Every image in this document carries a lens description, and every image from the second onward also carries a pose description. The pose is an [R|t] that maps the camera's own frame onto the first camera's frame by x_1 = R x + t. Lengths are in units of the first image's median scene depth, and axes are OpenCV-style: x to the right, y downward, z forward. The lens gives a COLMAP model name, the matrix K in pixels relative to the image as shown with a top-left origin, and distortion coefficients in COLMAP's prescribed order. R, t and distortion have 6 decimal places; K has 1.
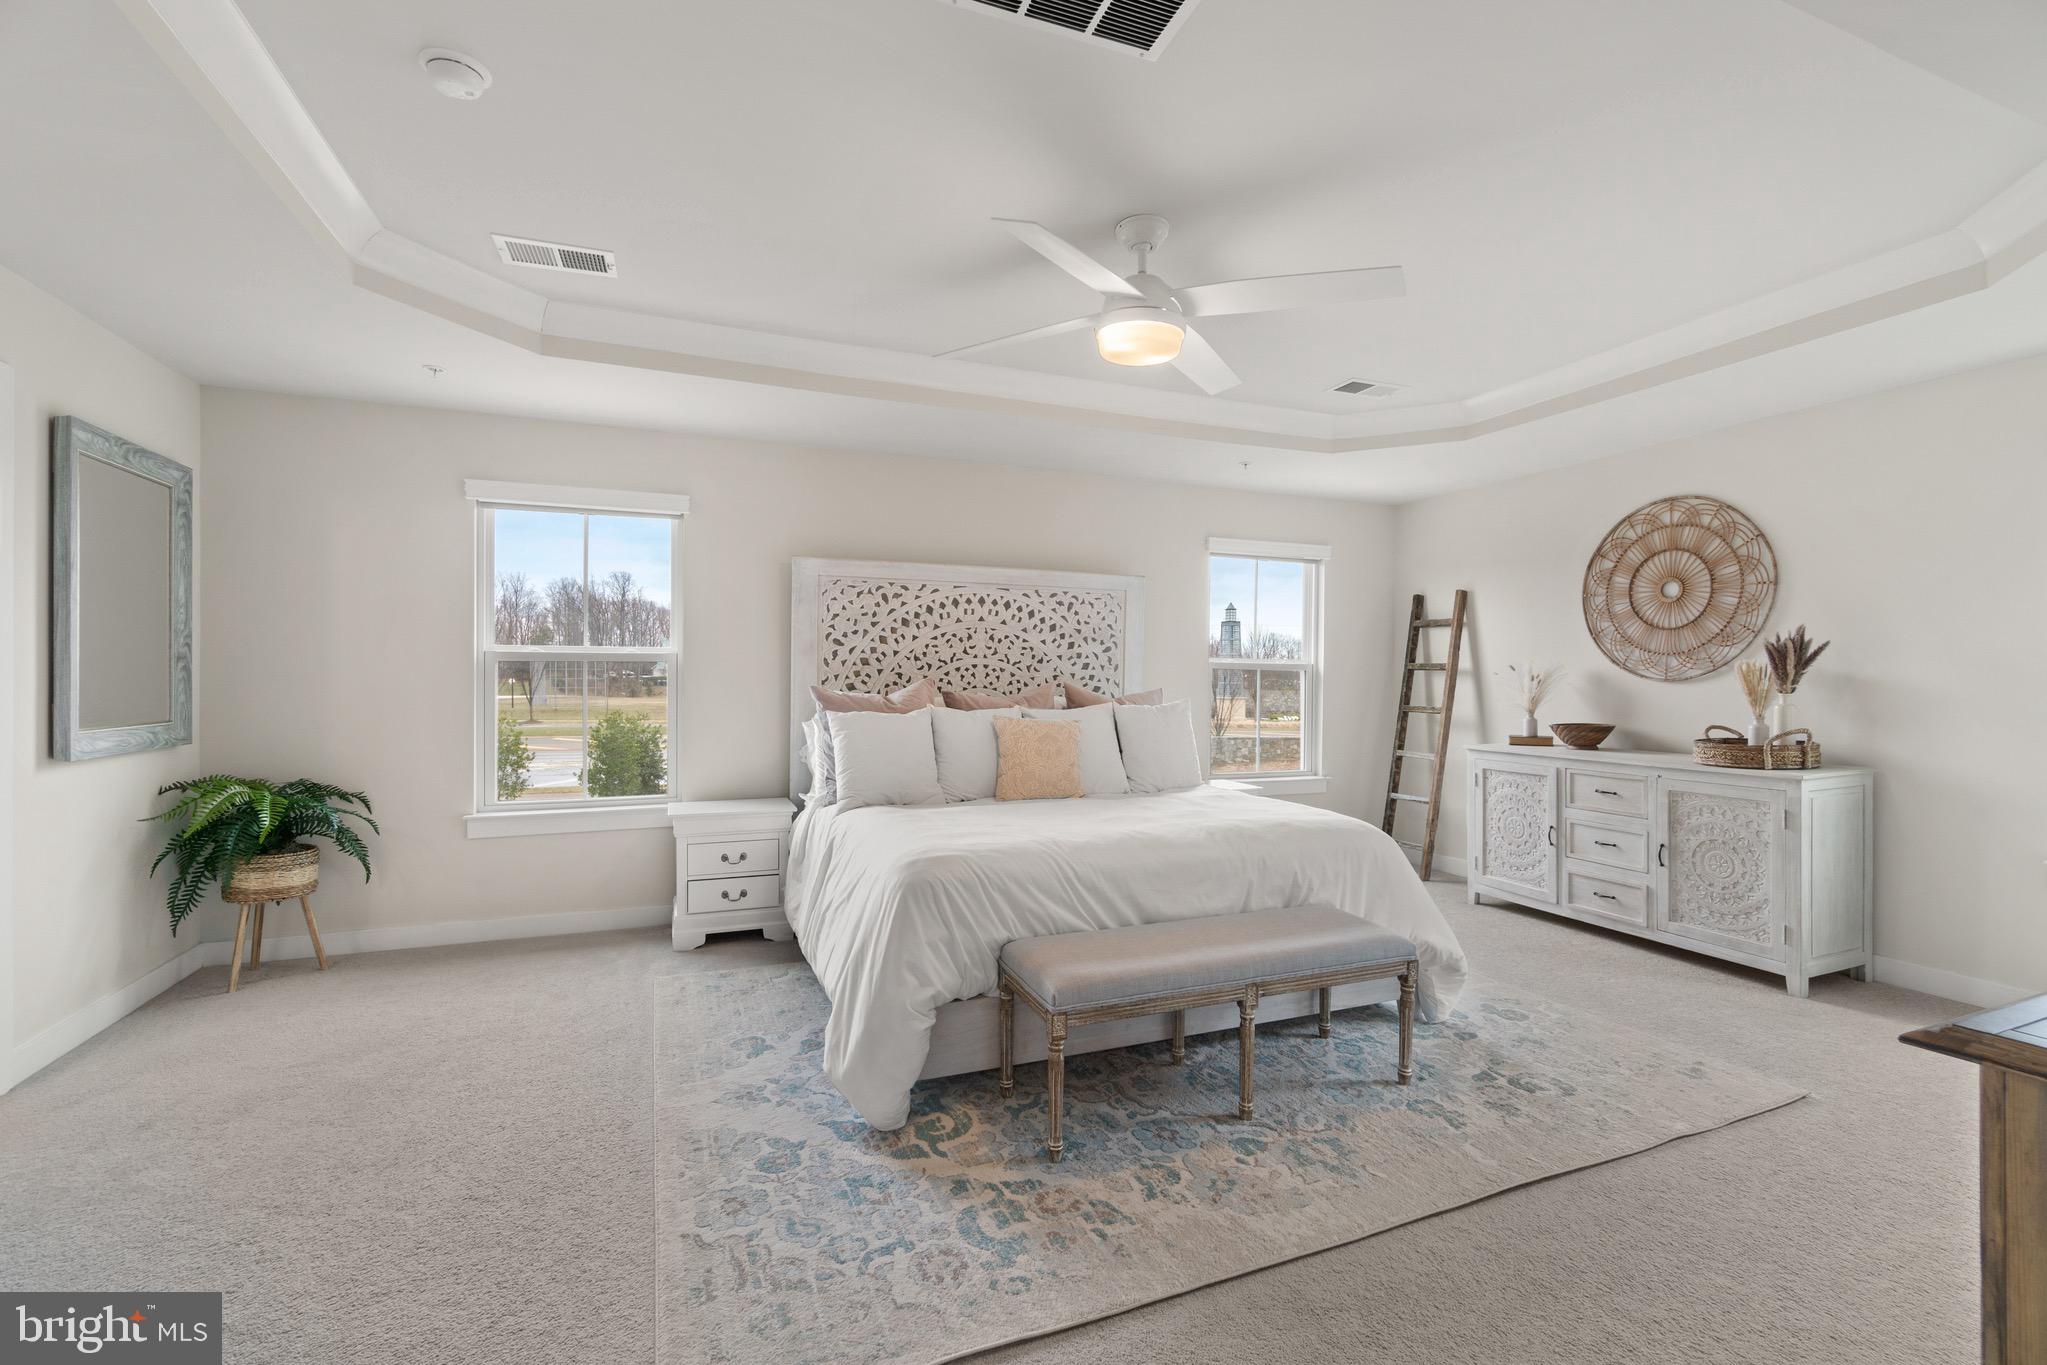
lens RADIAL K [[889.9, 0, 1031.0], [0, 889.9, 679.0], [0, 0, 1]] dist [-0.003390, -0.000786]
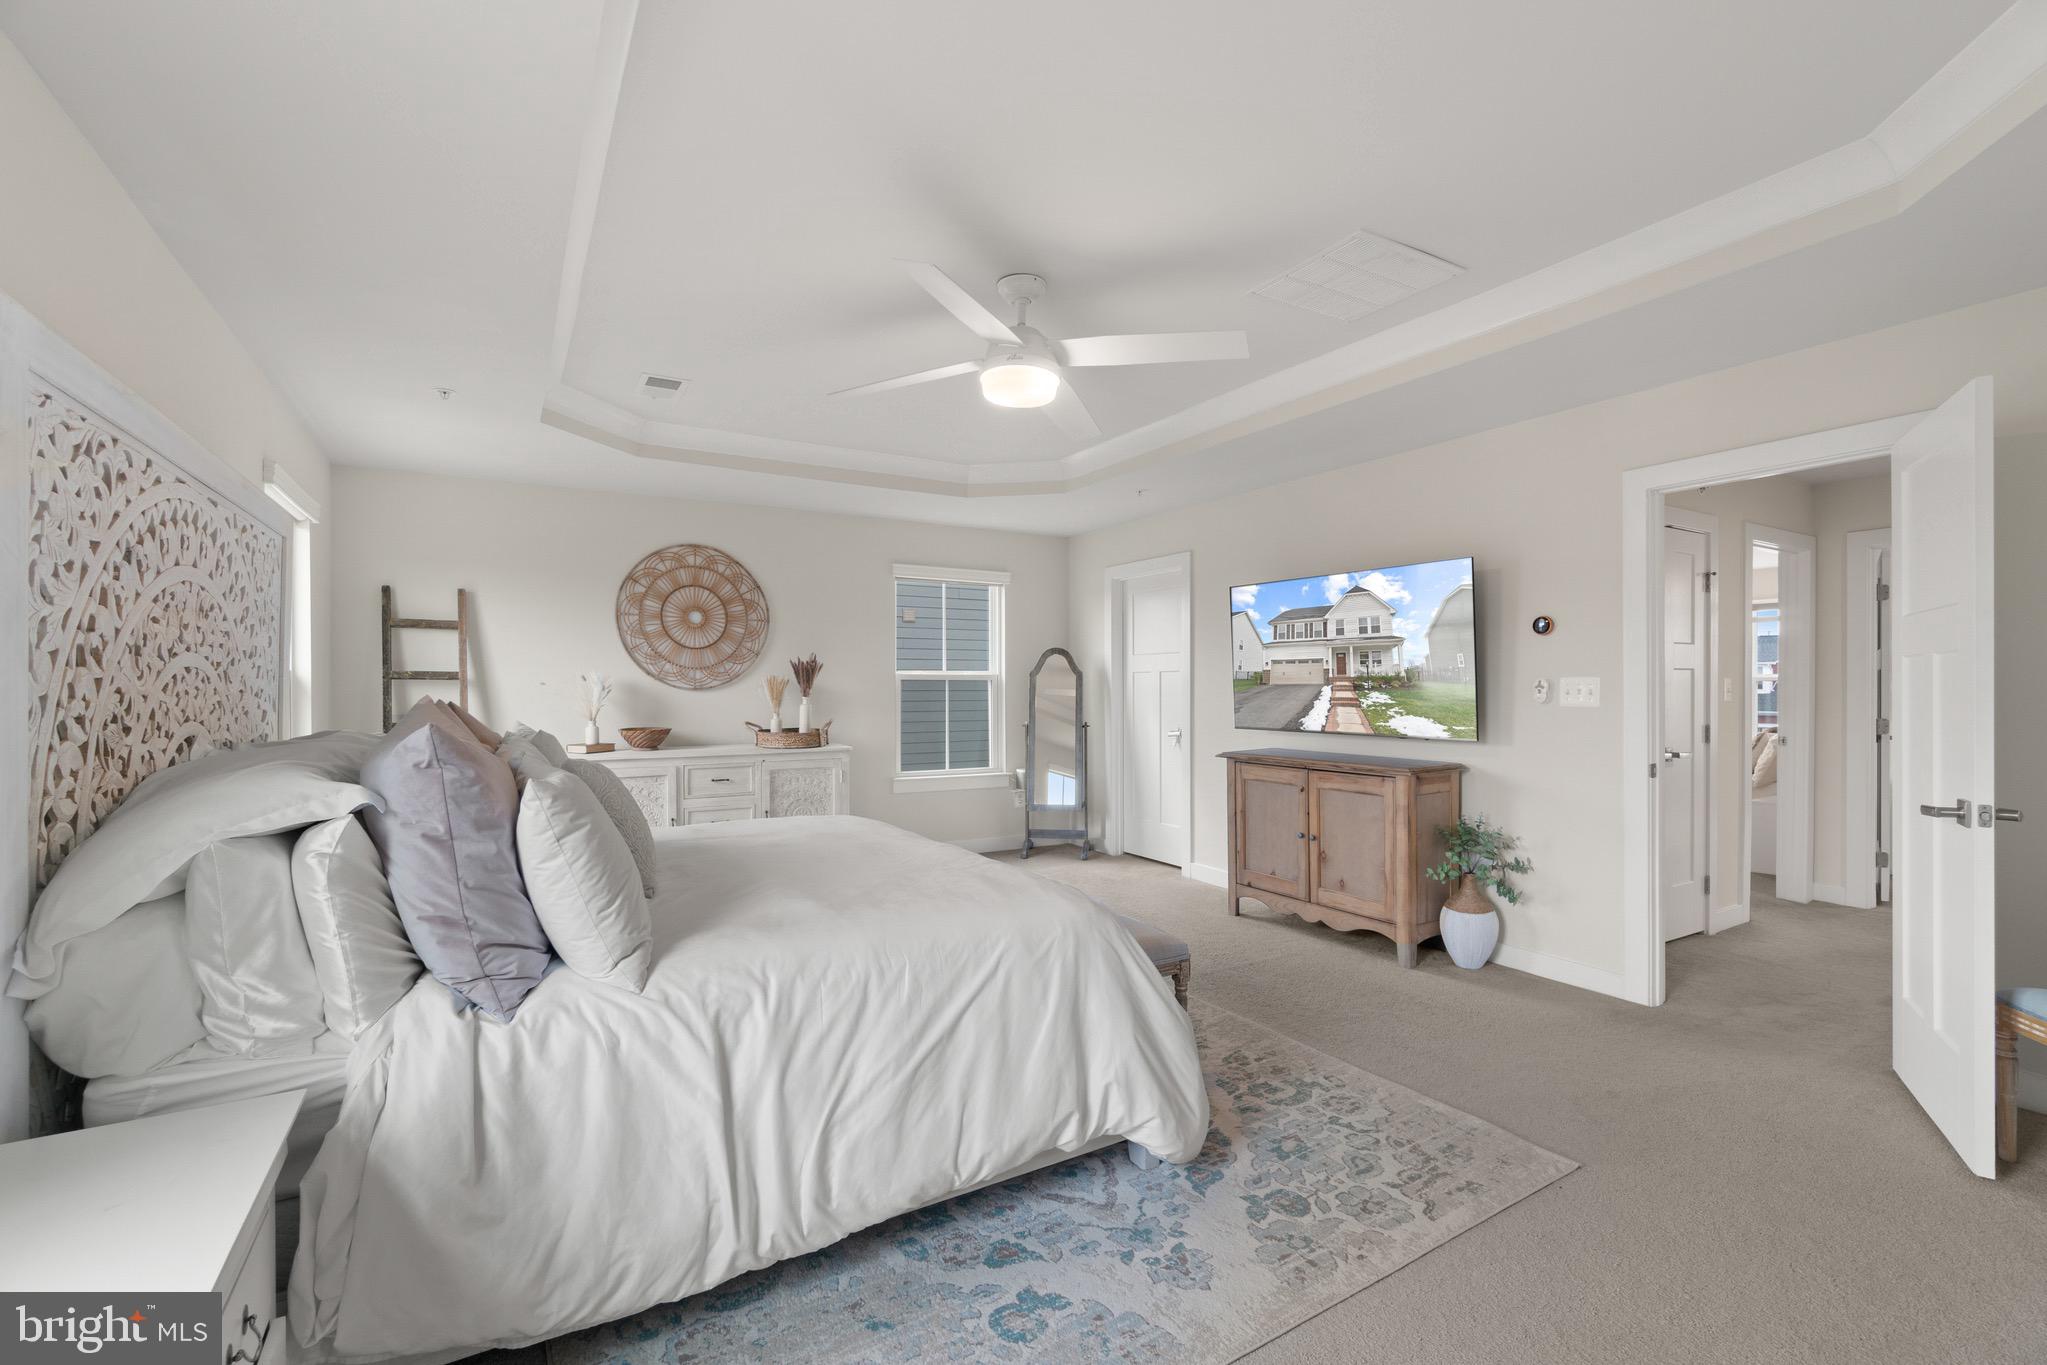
lens RADIAL K [[889.9, 0, 1028.0], [0, 889.9, 682.7], [0, 0, 1]] dist [-0.003390, -0.000786]
pose [[-0.164240, -0.002495, 0.986417, -0.651047], [0.003099, 0.999991, 0.003046, -0.010527], [-0.986415, 0.003557, -0.164231, 0.789995]]
